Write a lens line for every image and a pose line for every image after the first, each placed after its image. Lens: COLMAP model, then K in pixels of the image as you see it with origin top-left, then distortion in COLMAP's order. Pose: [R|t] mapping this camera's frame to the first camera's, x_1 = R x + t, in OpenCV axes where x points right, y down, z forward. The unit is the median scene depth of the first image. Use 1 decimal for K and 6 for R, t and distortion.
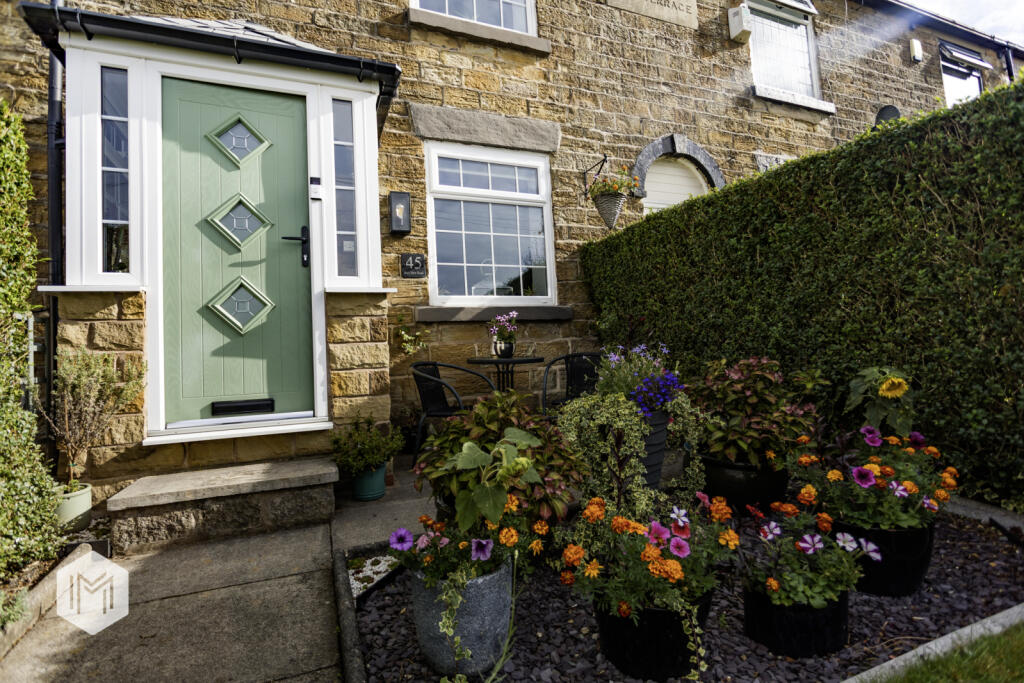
lens RADIAL K [[494.9, 0, 506.7], [0, 494.9, 337.8], [0, 0, 1]] dist [-0.014269, 0.000363]
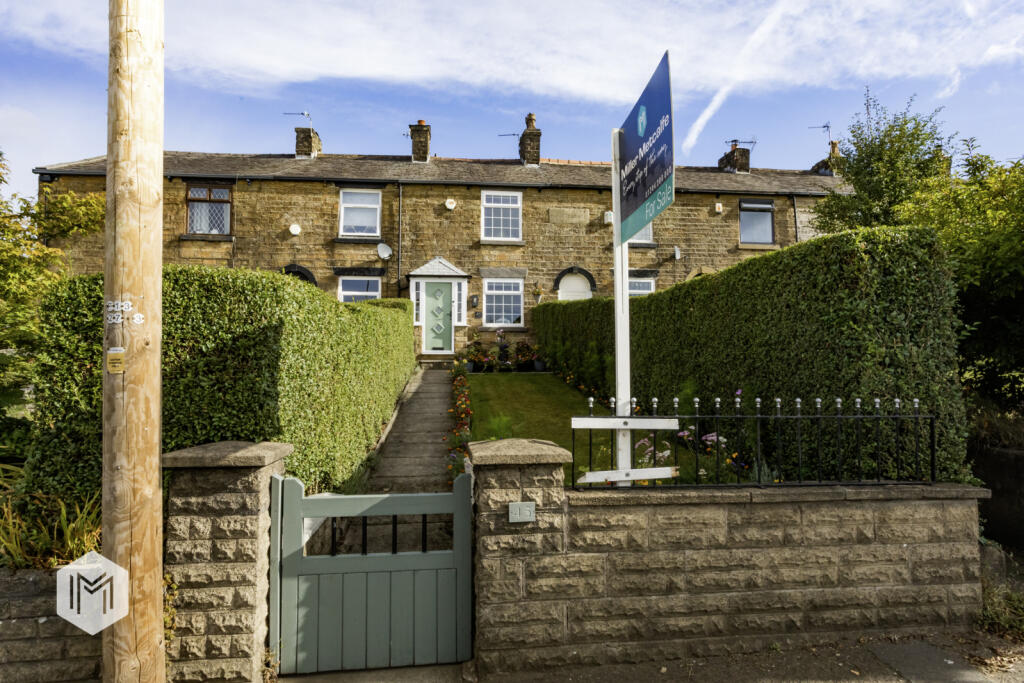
lens RADIAL K [[581.3, 0, 512.4], [0, 581.3, 336.8], [0, 0, 1]] dist [0.000902, 0.002374]
pose [[0.967113, 0.037938, -0.251502, 1.069779], [-0.034599, 0.999245, 0.017684, -0.069907], [0.251983, -0.008400, 0.967695, -2.889709]]
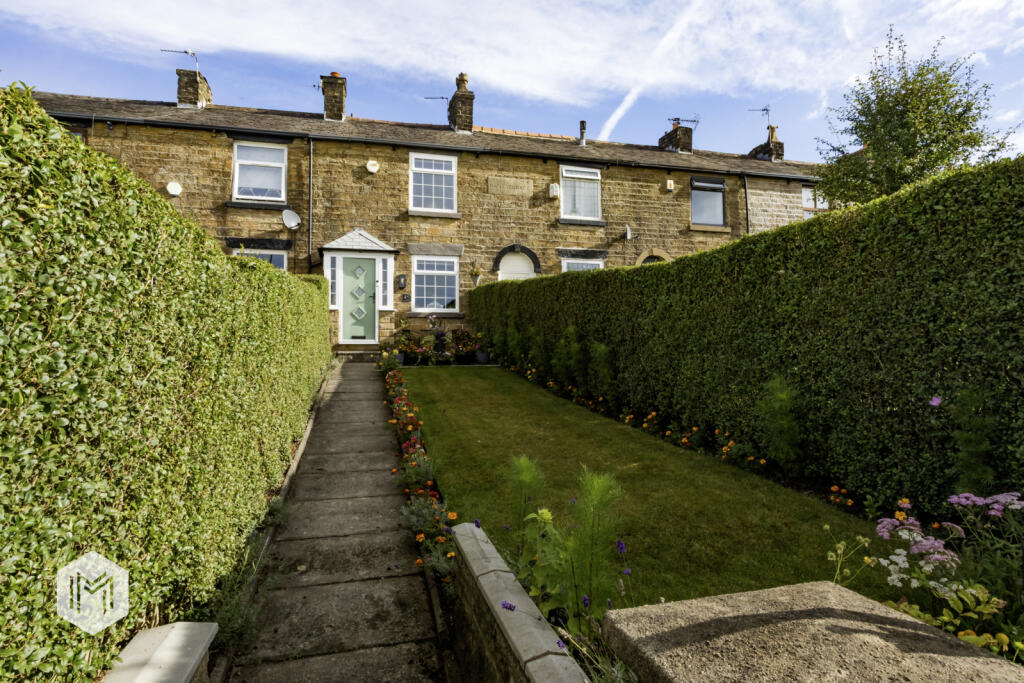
lens RADIAL K [[581.3, 0, 512.4], [0, 581.3, 336.8], [0, 0, 1]] dist [0.000902, 0.002374]
pose [[0.993672, 0.042113, -0.104129, 0.813899], [-0.039469, 0.998847, 0.027319, -0.031665], [0.105159, -0.023036, 0.994189, -2.408575]]
